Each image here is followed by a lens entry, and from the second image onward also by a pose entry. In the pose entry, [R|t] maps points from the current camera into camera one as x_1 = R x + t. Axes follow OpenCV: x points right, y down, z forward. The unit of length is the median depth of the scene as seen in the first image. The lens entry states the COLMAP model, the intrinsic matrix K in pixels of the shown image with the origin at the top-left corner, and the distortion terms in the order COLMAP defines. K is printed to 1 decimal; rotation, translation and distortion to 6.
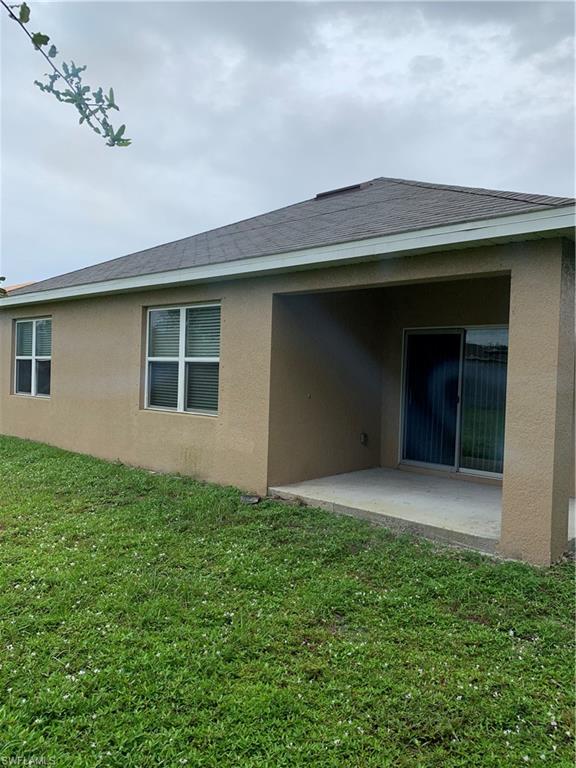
lens RADIAL K [[591.2, 0, 288.5], [0, 591.2, 384.9], [0, 0, 1]] dist [0.009279, -0.005944]
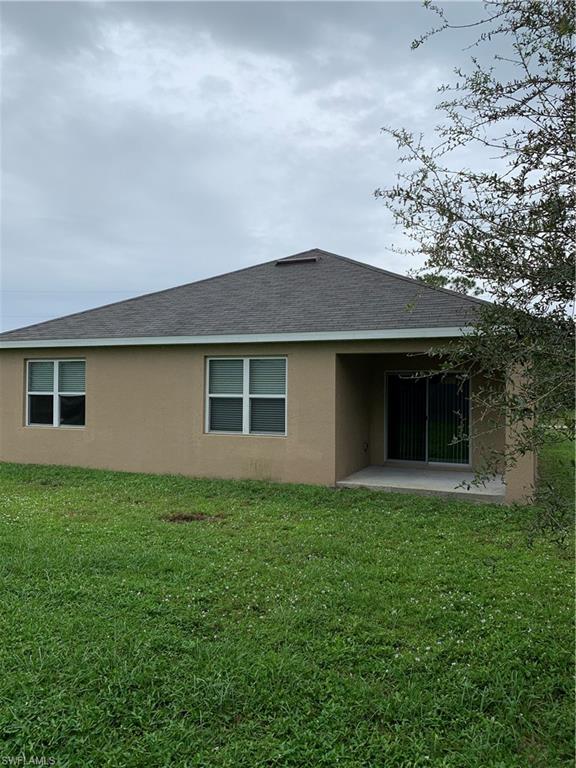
lens RADIAL K [[591.2, 0, 287.4], [0, 591.2, 383.7], [0, 0, 1]] dist [0.009279, -0.005944]
pose [[0.943449, -0.019275, 0.330958, -0.541116], [0.026457, 0.999502, -0.017208, -0.045312], [-0.330461, 0.024991, 0.943489, -0.325505]]
